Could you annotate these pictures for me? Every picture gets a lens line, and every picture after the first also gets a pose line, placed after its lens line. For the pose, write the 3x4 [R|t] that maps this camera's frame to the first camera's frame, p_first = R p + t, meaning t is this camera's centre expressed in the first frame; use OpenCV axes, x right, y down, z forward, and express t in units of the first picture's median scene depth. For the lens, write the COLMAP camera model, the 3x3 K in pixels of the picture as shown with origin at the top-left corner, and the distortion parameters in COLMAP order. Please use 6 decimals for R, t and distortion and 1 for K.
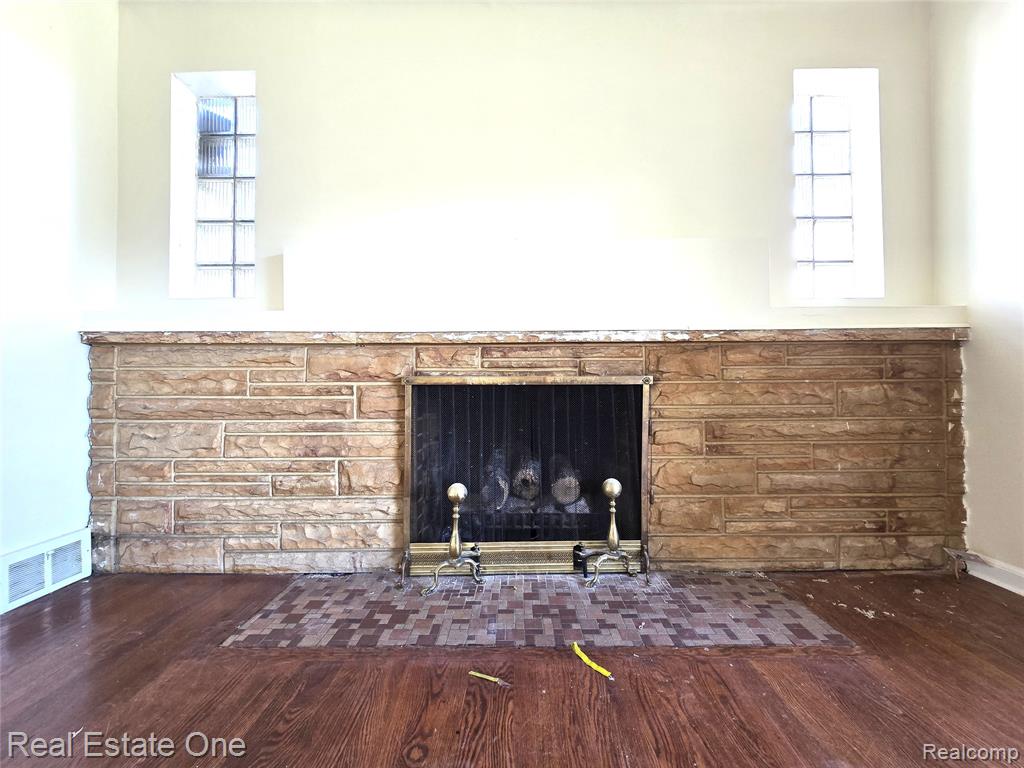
lens RADIAL K [[420.8, 0, 511.2], [0, 420.8, 382.6], [0, 0, 1]] dist [-0.006663, 0.002237]
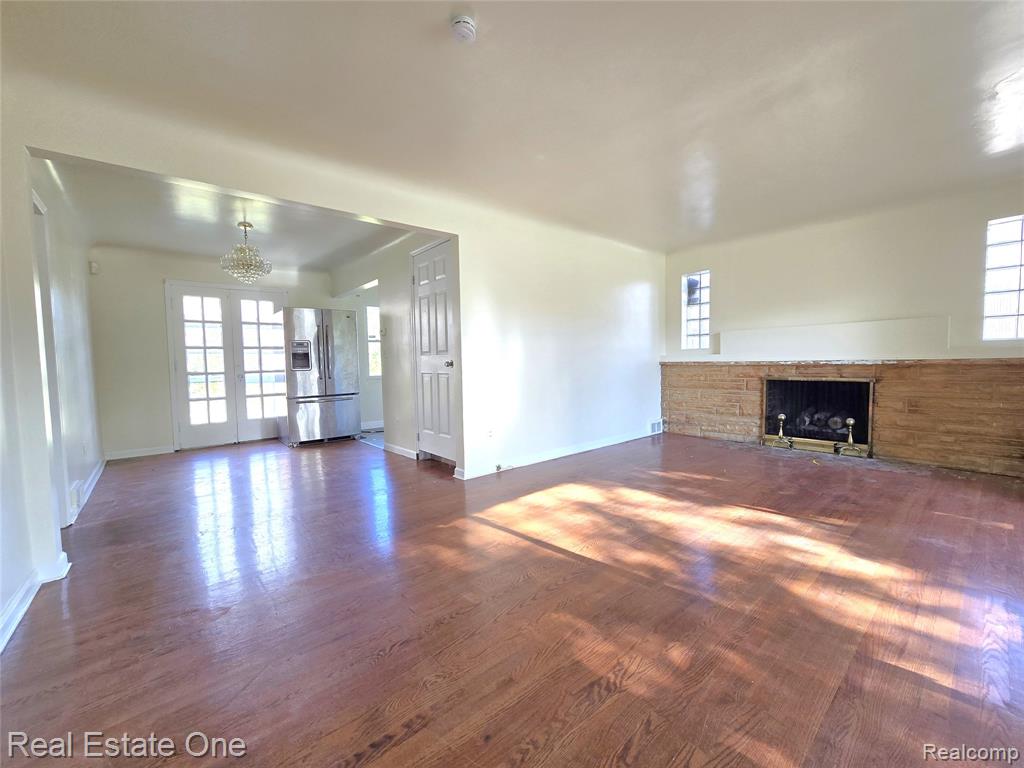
lens RADIAL K [[420.8, 0, 510.4], [0, 420.8, 386.0], [0, 0, 1]] dist [-0.006663, 0.002237]
pose [[0.644806, 0.037889, -0.763406, 0.815372], [0.027021, 0.997016, 0.072306, -0.204154], [0.763868, -0.067252, 0.641859, -2.145868]]
